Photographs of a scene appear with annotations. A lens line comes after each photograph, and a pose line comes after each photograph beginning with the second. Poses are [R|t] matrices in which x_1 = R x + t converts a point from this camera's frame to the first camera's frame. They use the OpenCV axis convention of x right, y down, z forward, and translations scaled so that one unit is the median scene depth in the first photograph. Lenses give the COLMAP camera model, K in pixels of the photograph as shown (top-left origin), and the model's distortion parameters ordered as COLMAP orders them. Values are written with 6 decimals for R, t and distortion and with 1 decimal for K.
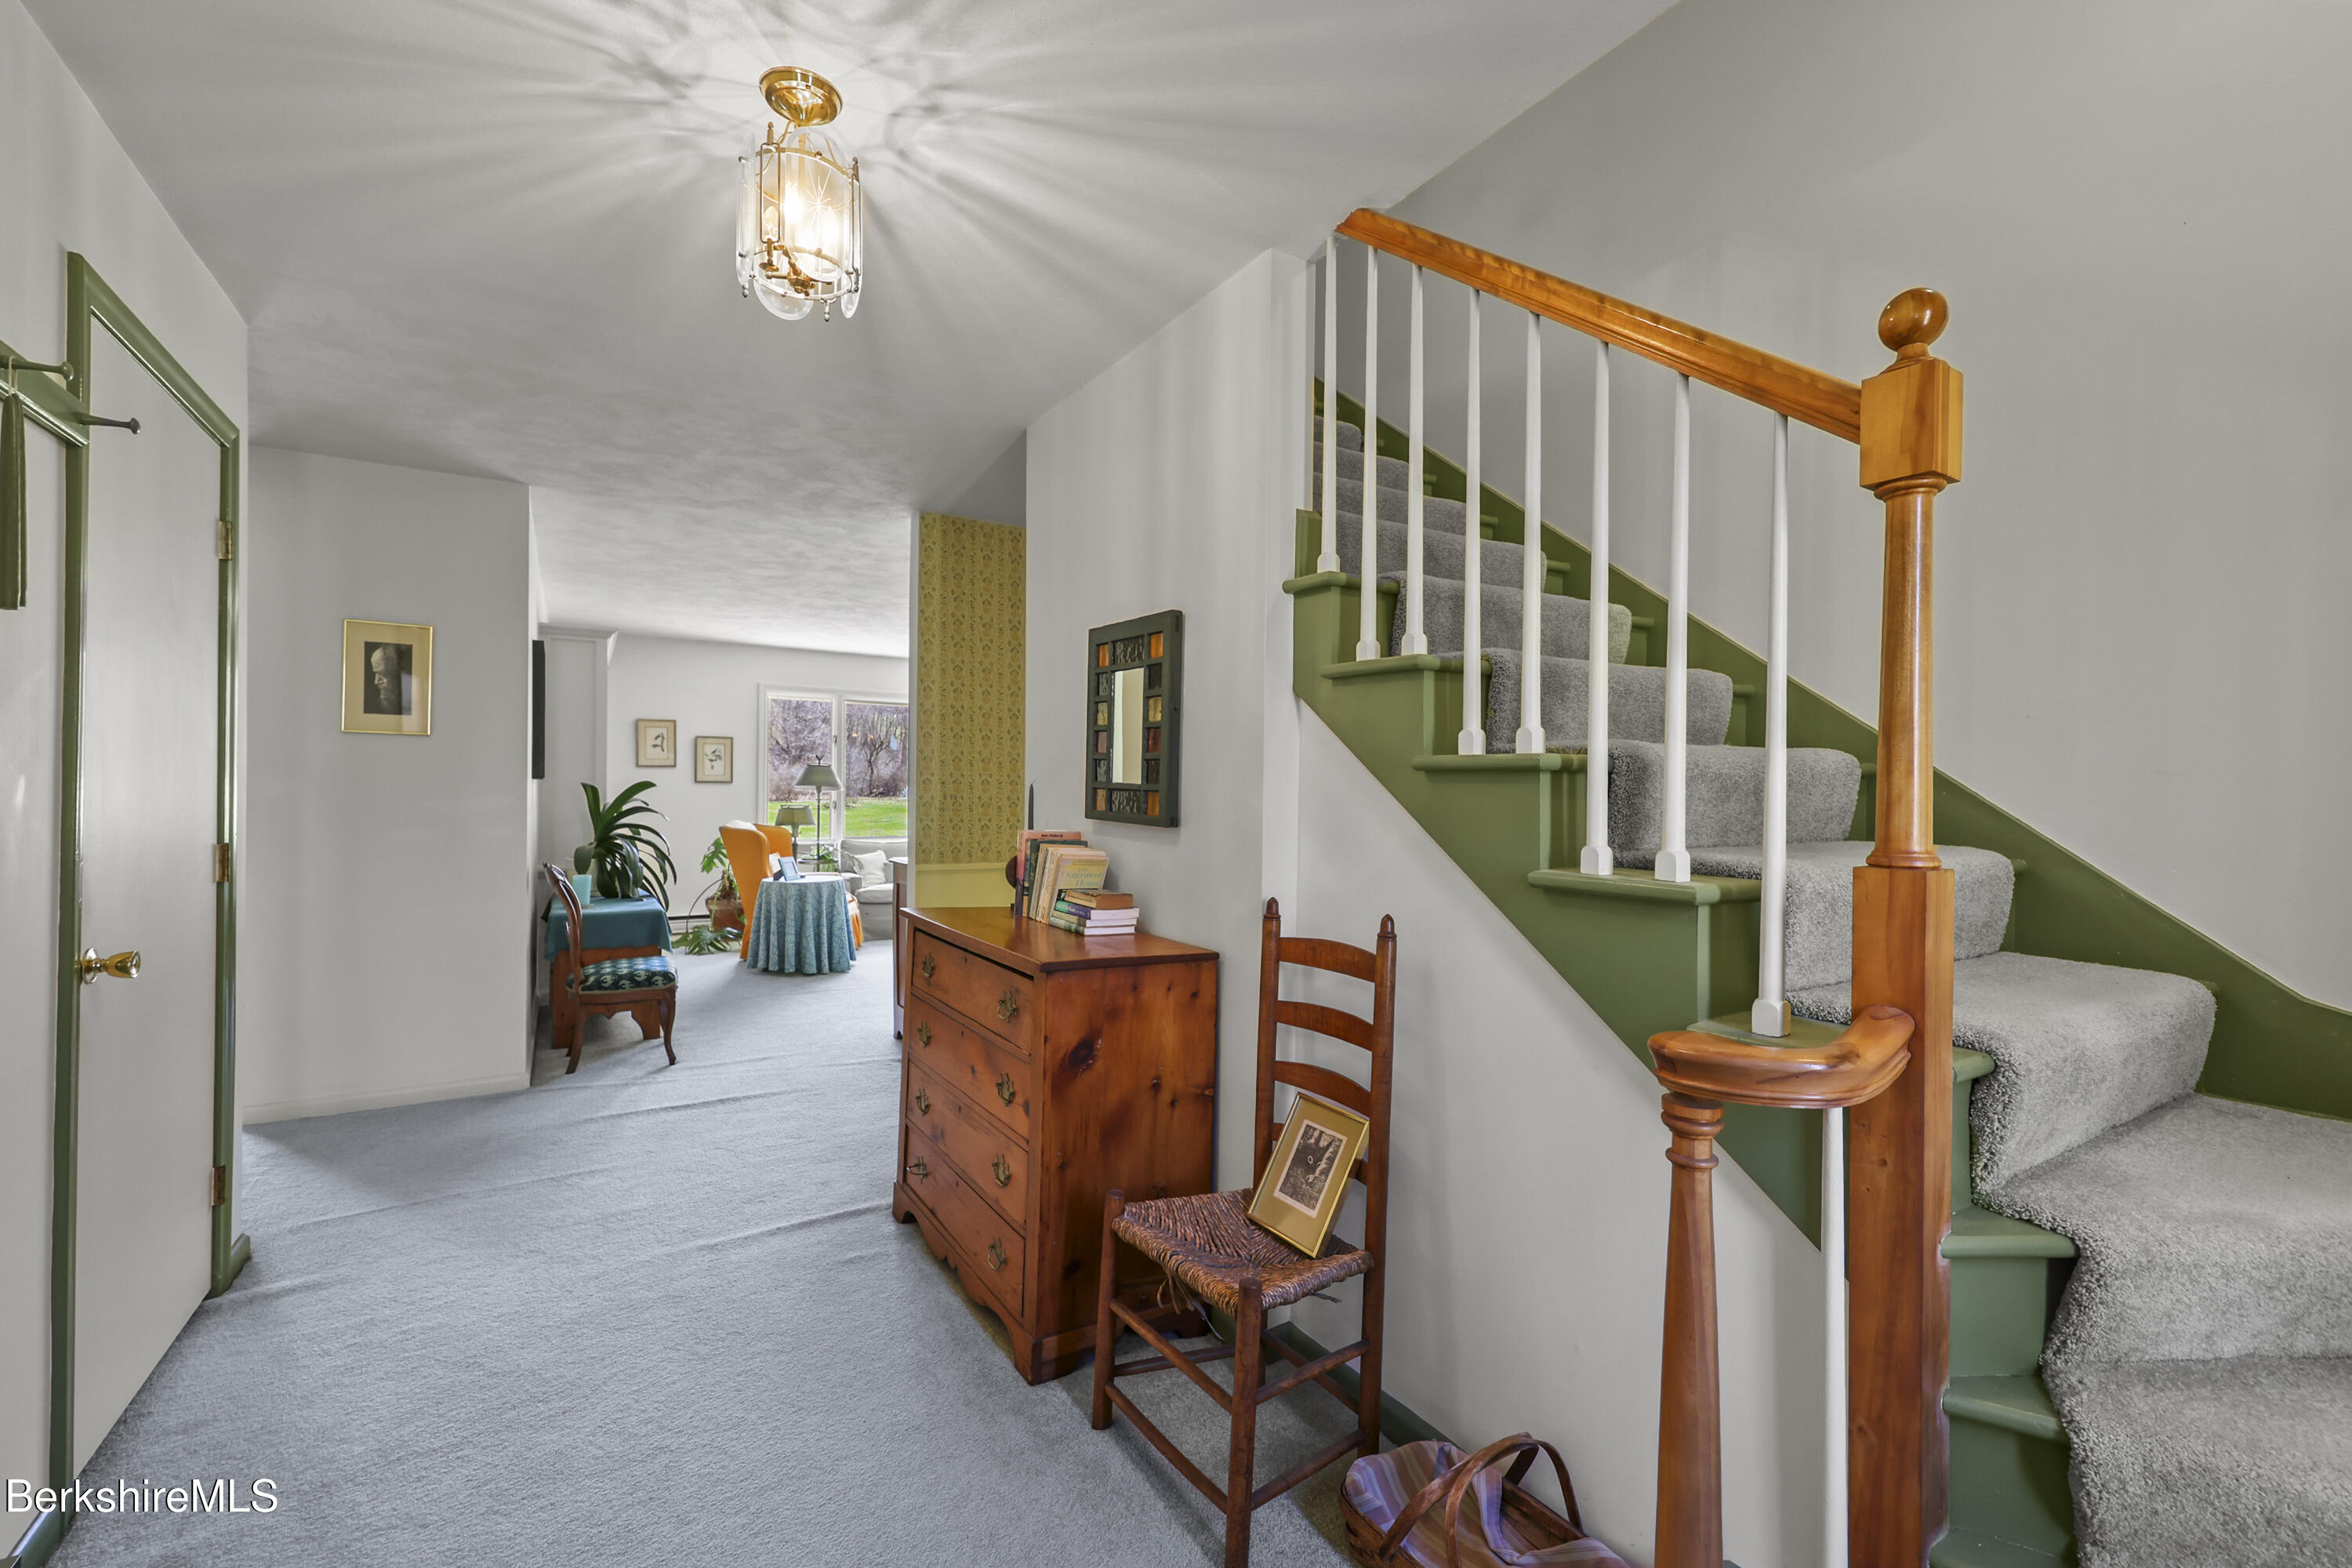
lens RADIAL K [[977.4, 0, 1181.6], [0, 977.4, 783.3], [0, 0, 1]] dist [0.000987, 0.000018]
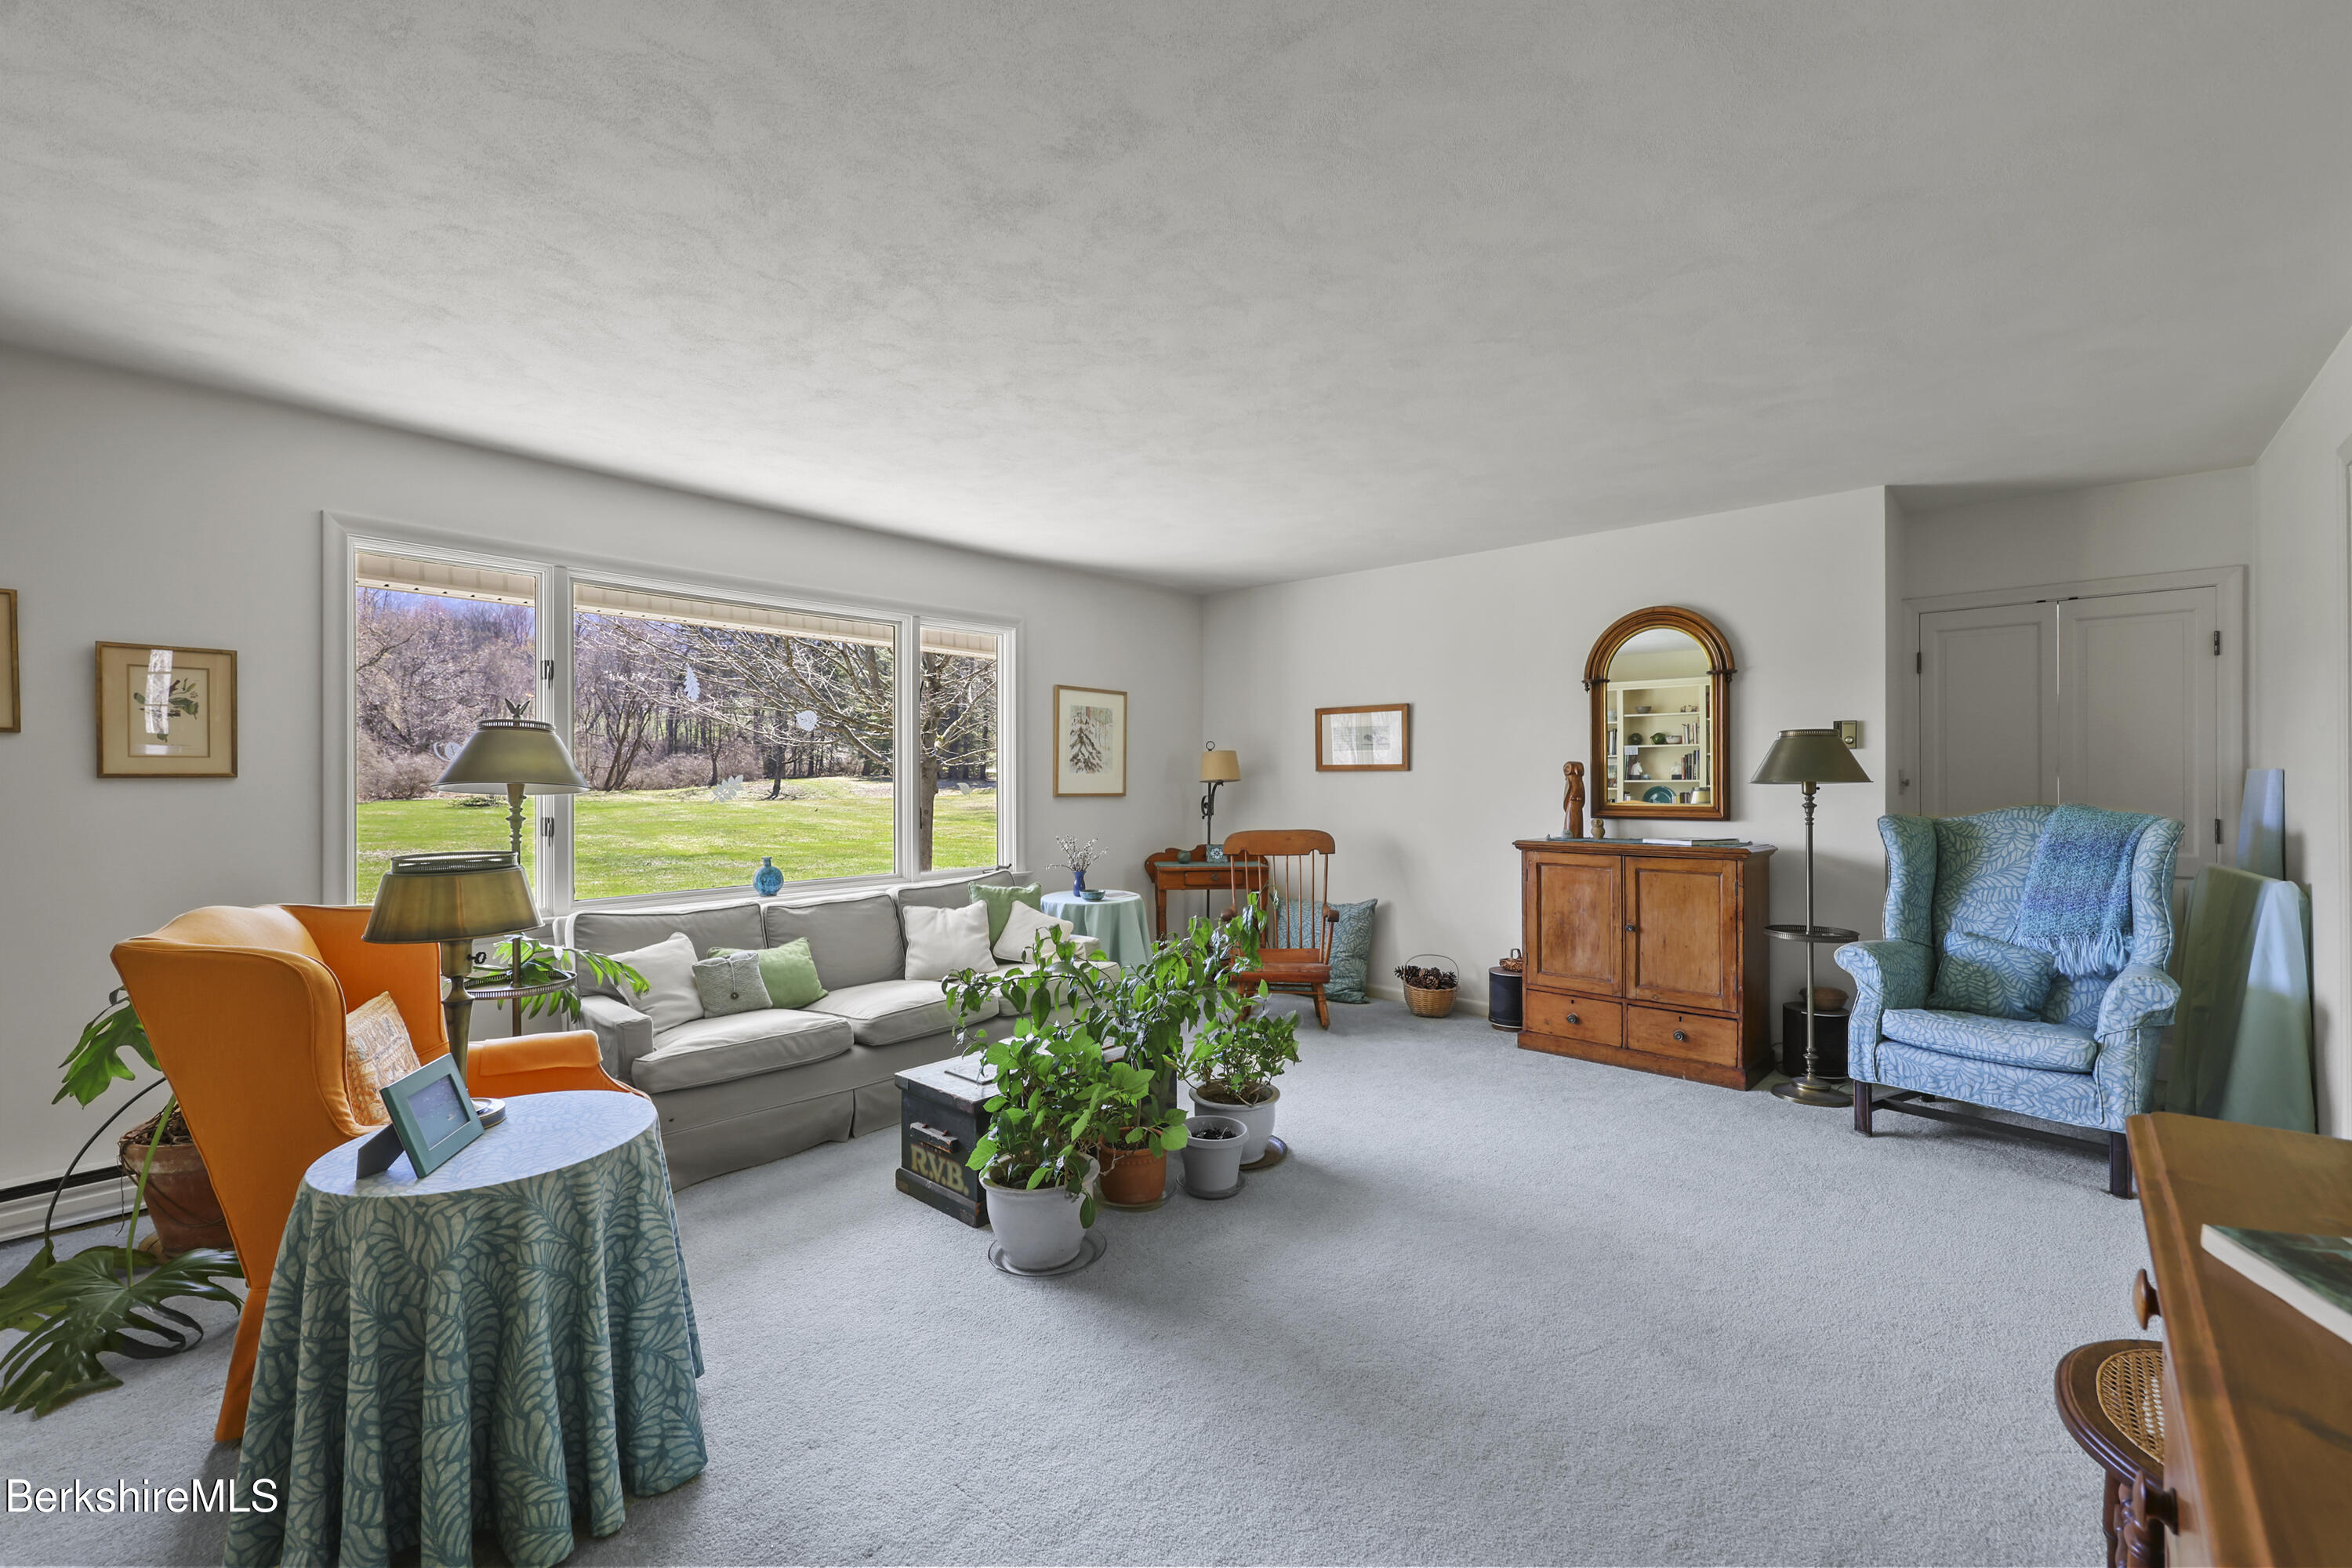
lens RADIAL K [[977.4, 0, 1181.6], [0, 977.4, 783.3], [0, 0, 1]] dist [0.000987, 0.000018]
pose [[0.959548, -0.014522, 0.281170, -0.271698], [0.010866, 0.999835, 0.014556, 0.000075], [-0.281335, -0.010912, 0.959548, 0.669121]]
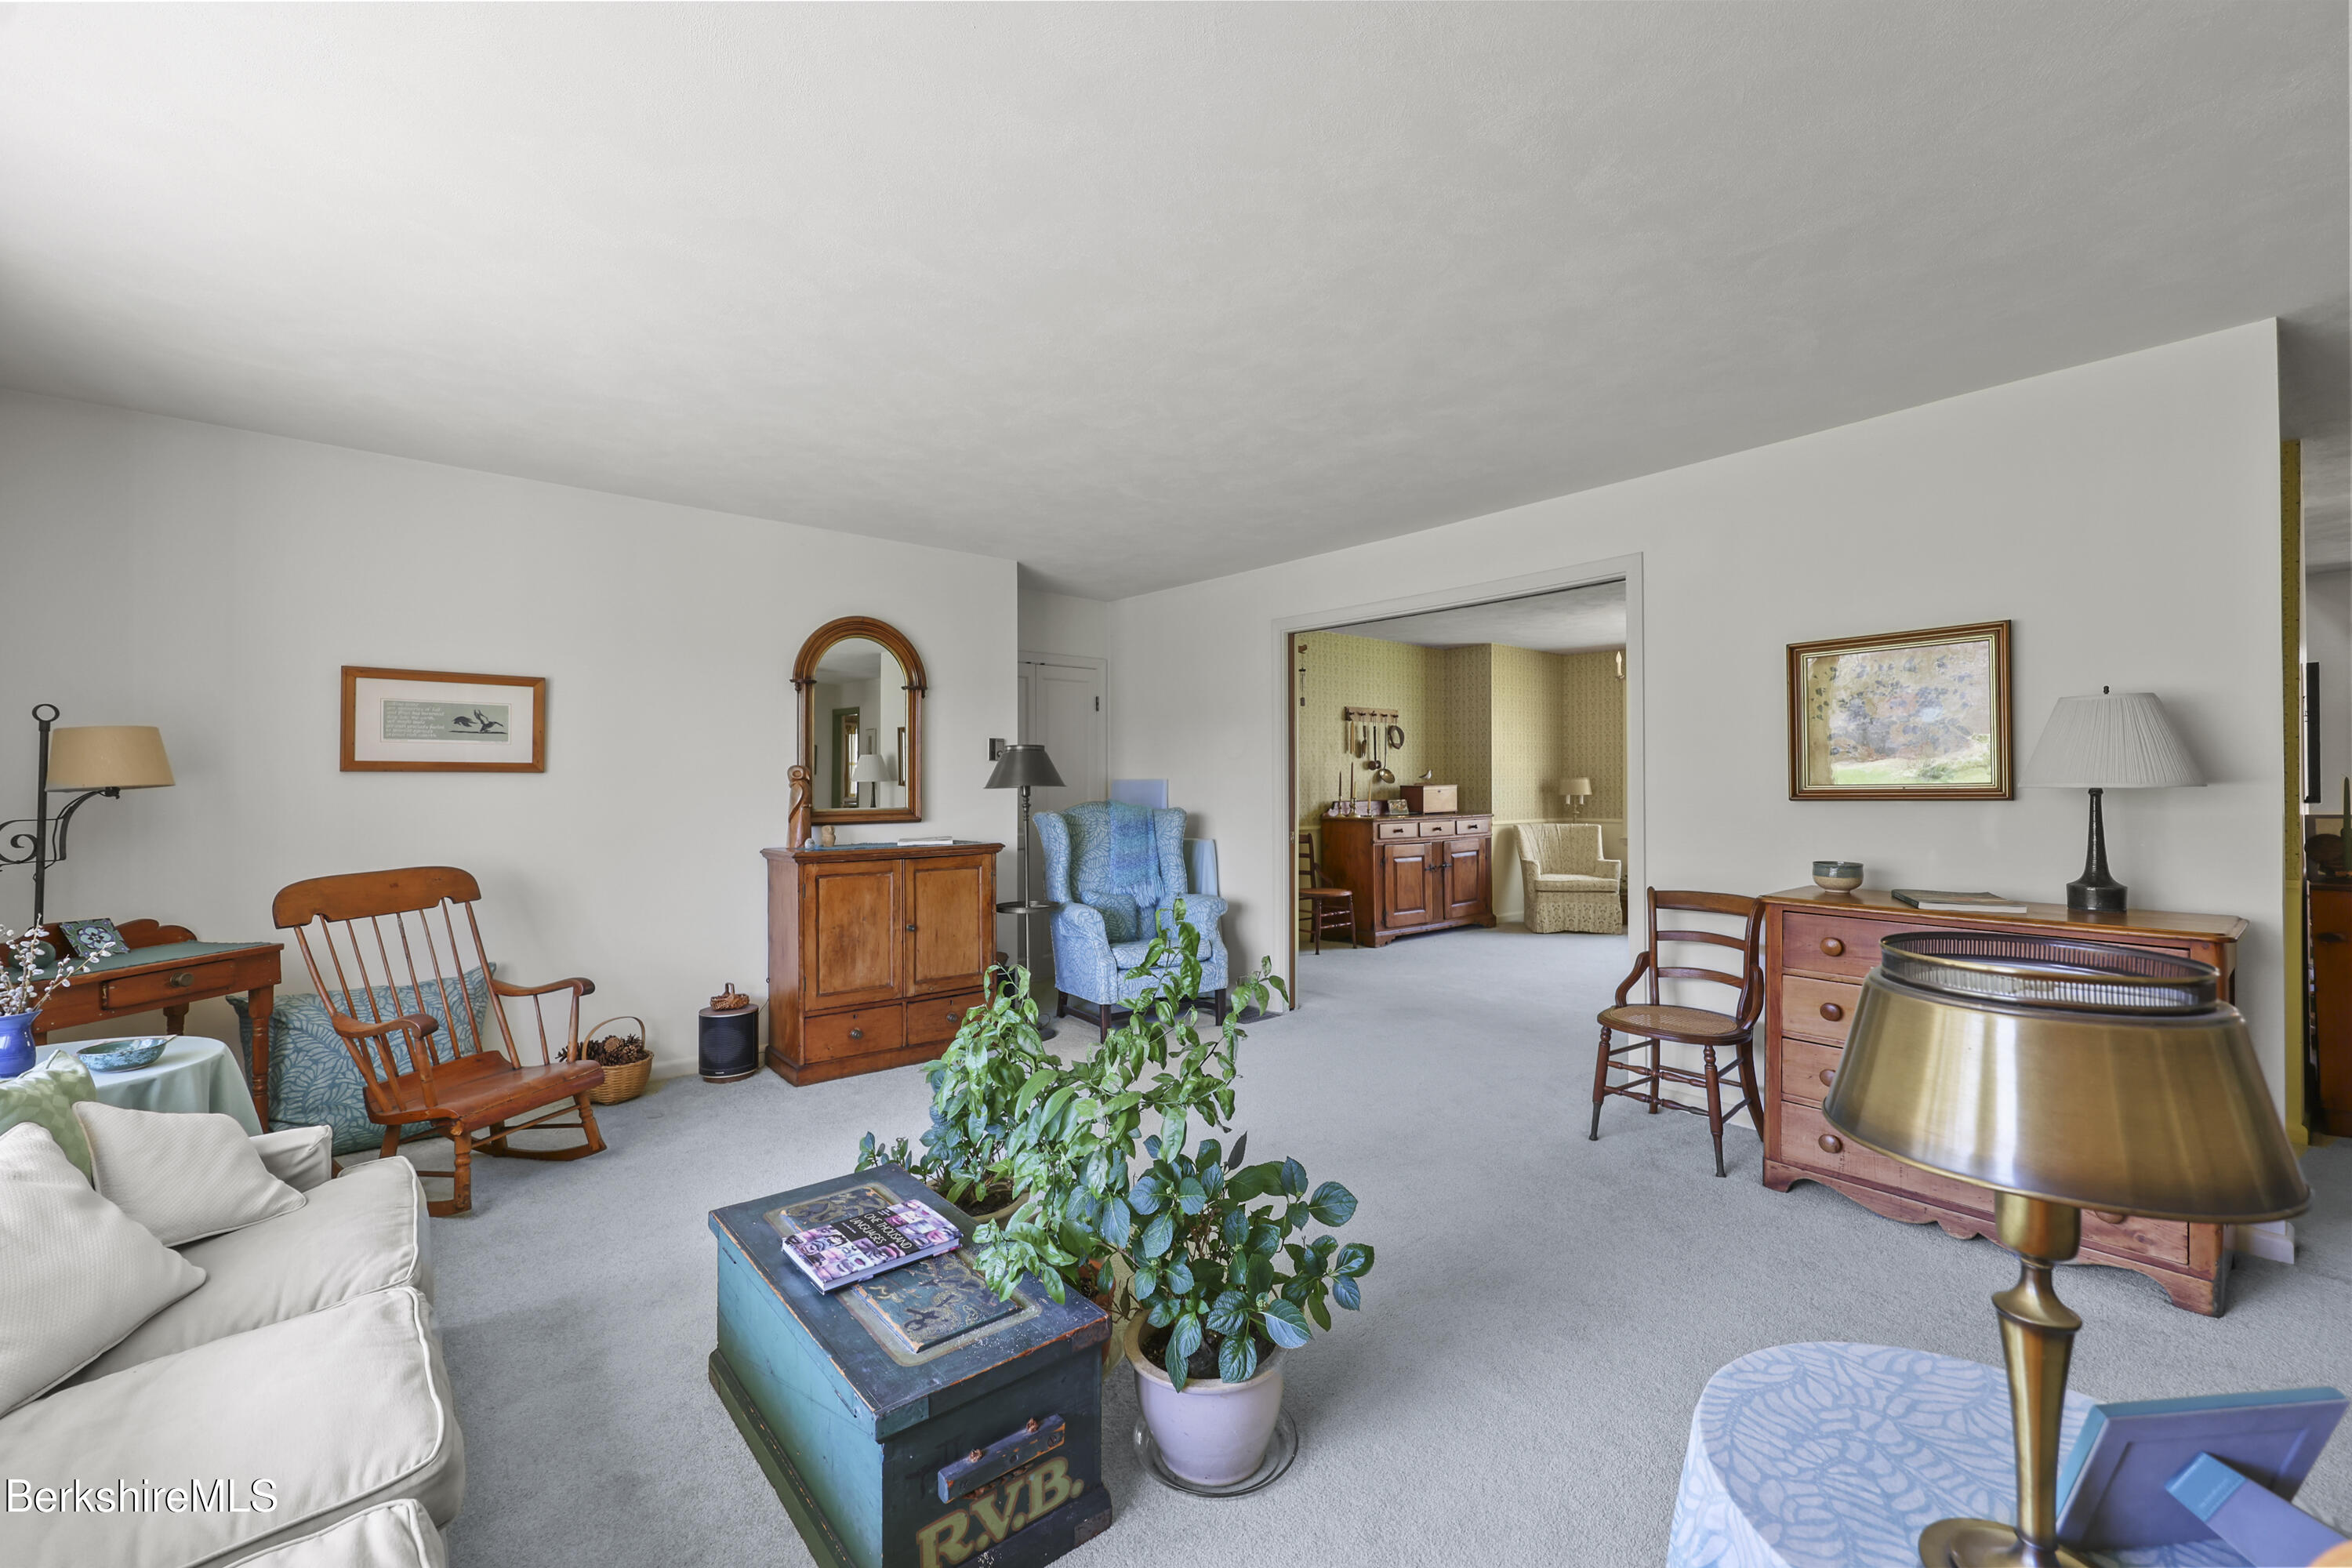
lens RADIAL K [[977.4, 0, 1181.6], [0, 977.4, 783.3], [0, 0, 1]] dist [0.000987, 0.000018]
pose [[-0.142193, -0.006948, 0.989815, -0.417130], [-0.004788, 0.999968, 0.006332, 0.003022], [-0.989827, -0.003839, -0.142221, 0.964290]]
